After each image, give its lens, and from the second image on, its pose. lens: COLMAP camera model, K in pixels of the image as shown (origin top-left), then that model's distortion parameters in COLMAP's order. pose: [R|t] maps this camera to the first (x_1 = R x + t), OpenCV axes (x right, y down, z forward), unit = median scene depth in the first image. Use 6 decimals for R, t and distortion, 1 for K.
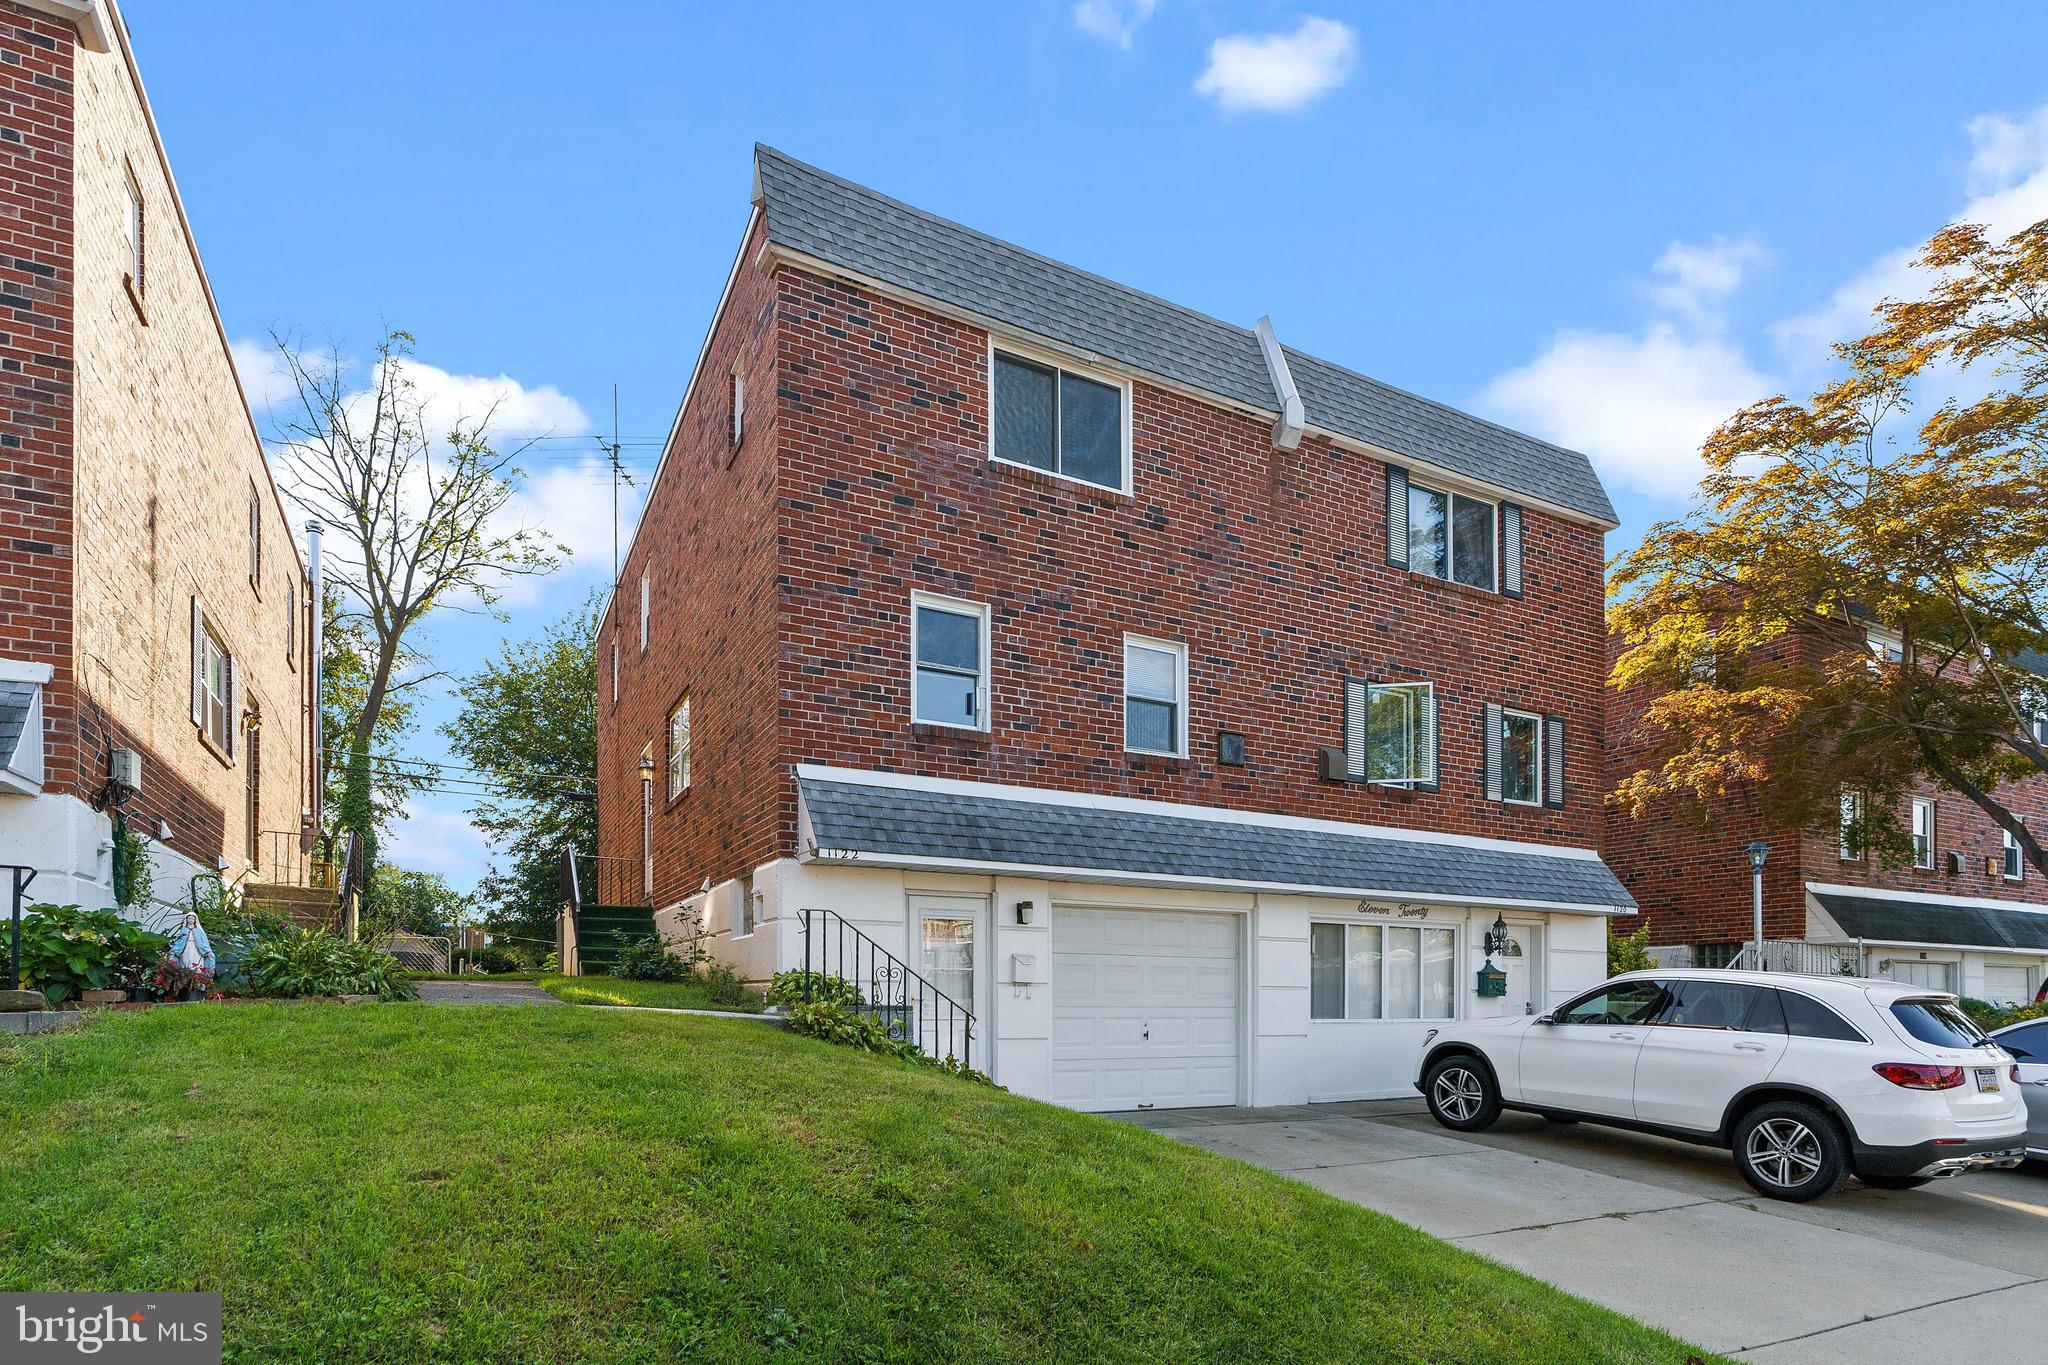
lens RADIAL K [[971.1, 0, 1026.0], [0, 971.1, 640.3], [0, 0, 1]] dist [-0.004187, 0.000970]
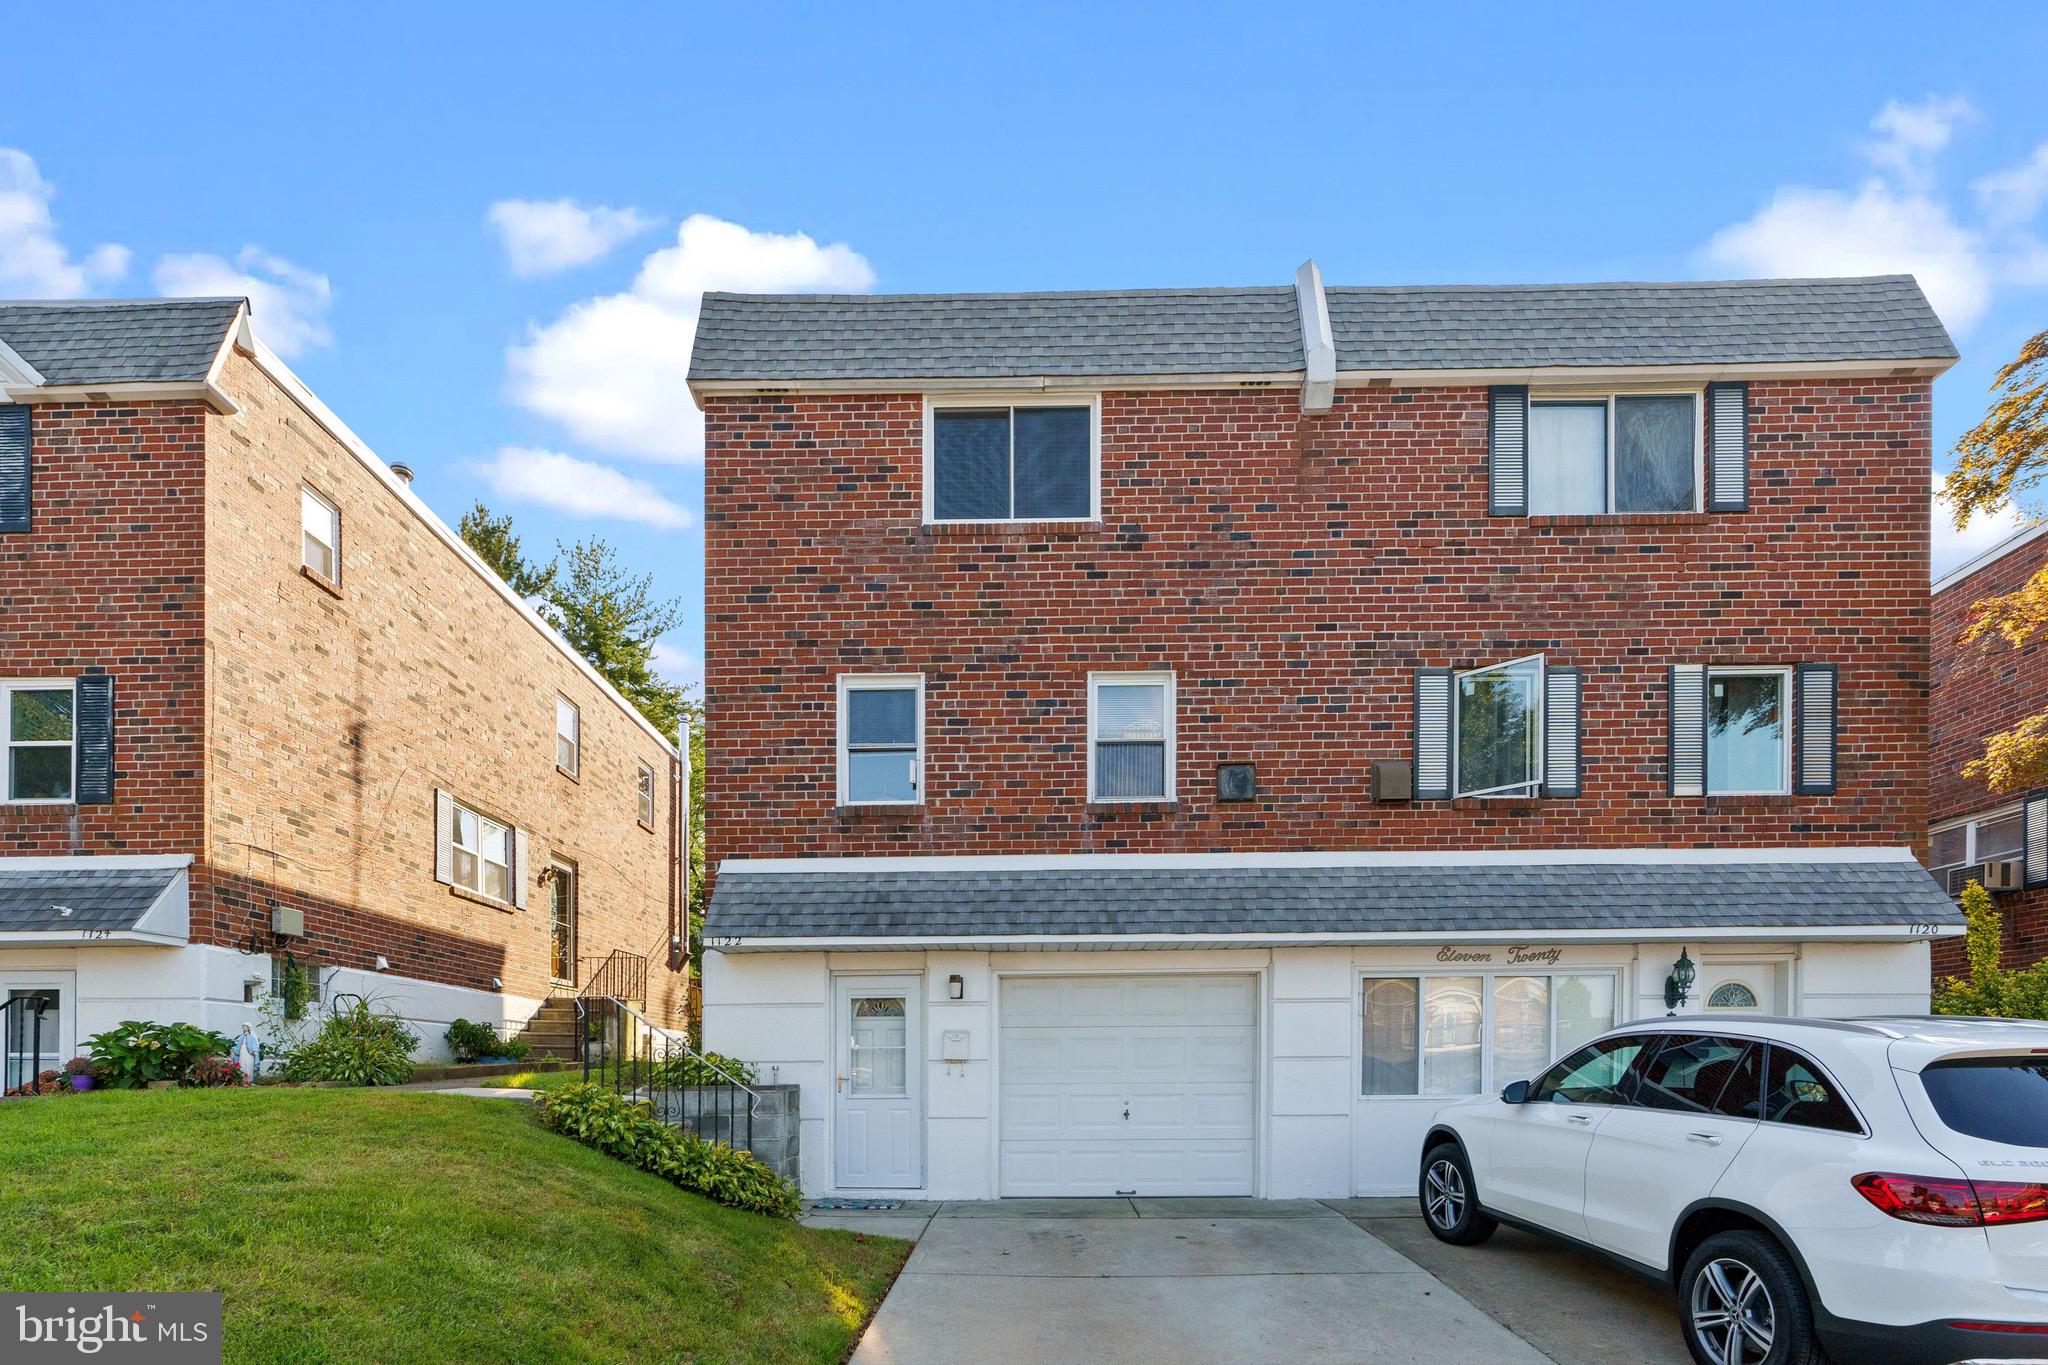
lens RADIAL K [[926.1, 0, 1024.0], [0, 926.1, 781.7], [0, 0, 1]] dist [-0.006688, 0.000332]
pose [[0.884909, -0.154718, -0.439316, 0.423842], [0.174172, 0.984707, 0.004040, 0.080094], [0.431972, -0.080092, 0.898324, 0.204632]]
